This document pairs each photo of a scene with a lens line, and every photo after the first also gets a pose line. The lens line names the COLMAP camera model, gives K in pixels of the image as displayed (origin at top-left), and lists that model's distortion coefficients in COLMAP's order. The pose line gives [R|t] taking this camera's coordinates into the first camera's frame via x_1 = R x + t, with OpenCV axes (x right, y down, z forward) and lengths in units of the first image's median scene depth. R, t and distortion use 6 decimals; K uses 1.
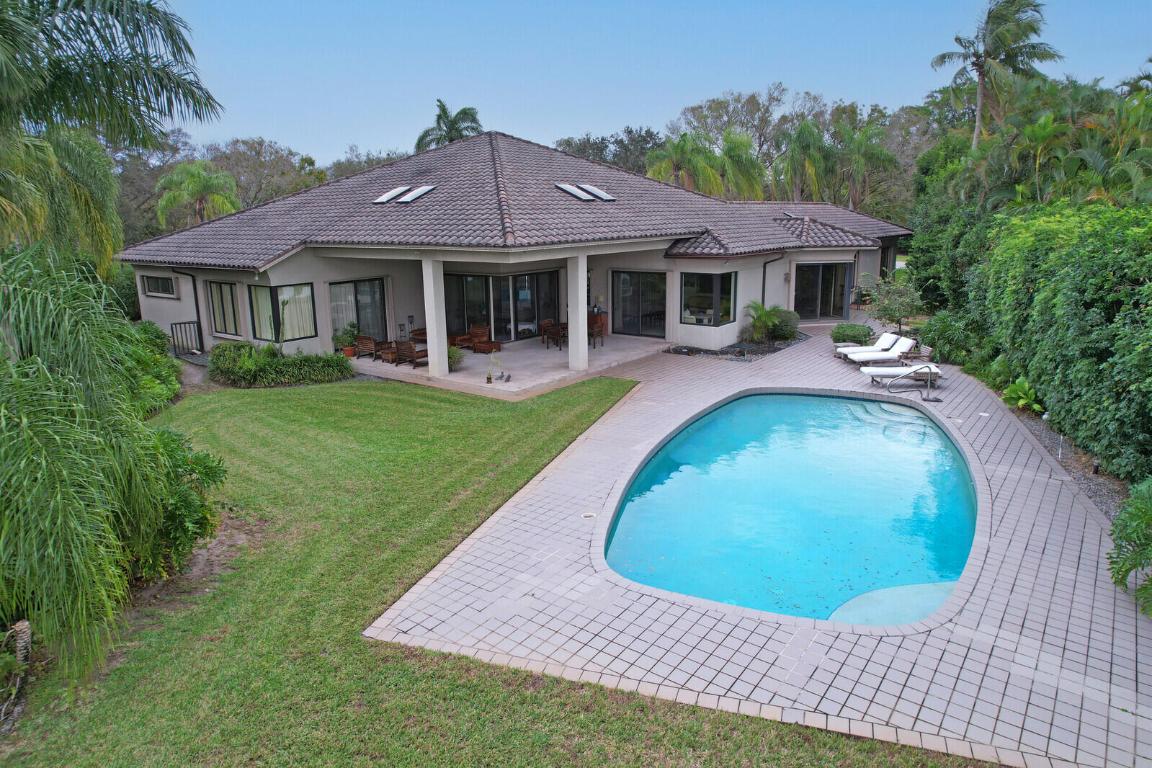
lens RADIAL K [[714.9, 0, 576.0], [0, 714.9, 384.0], [0, 0, 1]] dist [-0.068711, 0.054232]
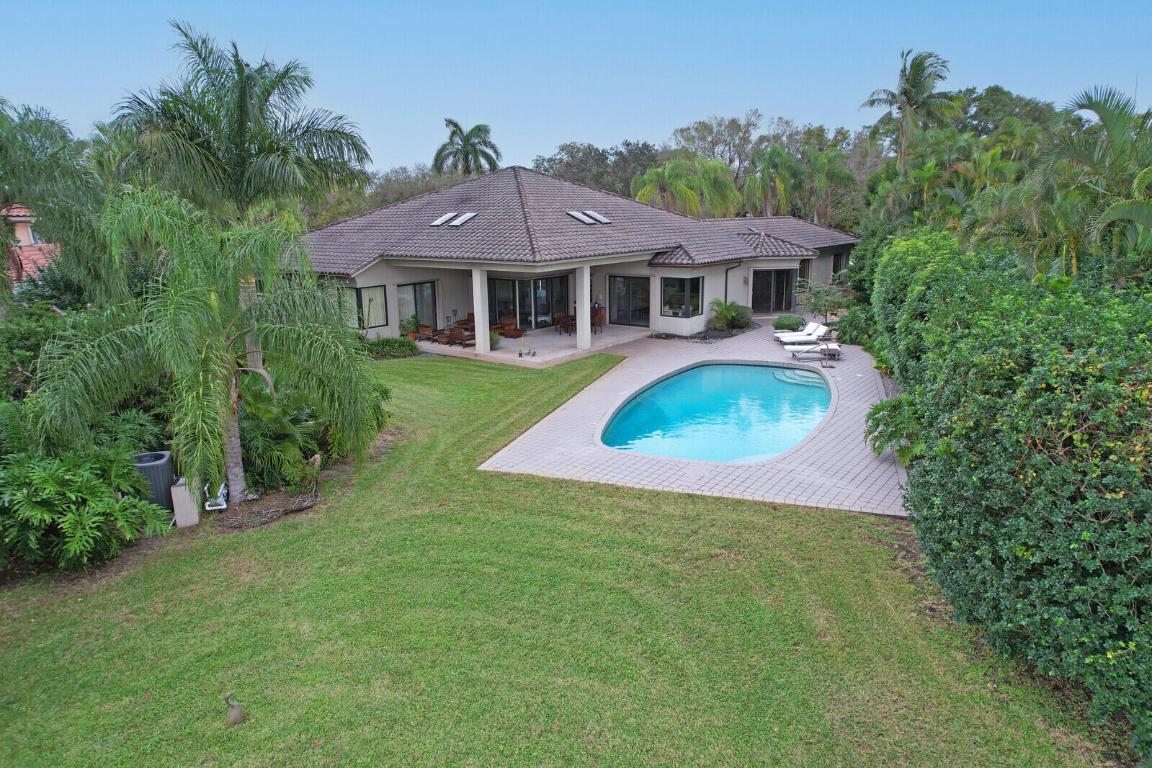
lens RADIAL K [[714.9, 0, 576.0], [0, 714.9, 384.0], [0, 0, 1]] dist [-0.068711, 0.054232]
pose [[0.999998, -0.000044, -0.002048, -0.007911], [0.000051, 0.999995, 0.003088, 0.038895], [0.002048, -0.003089, 0.999993, -0.335626]]
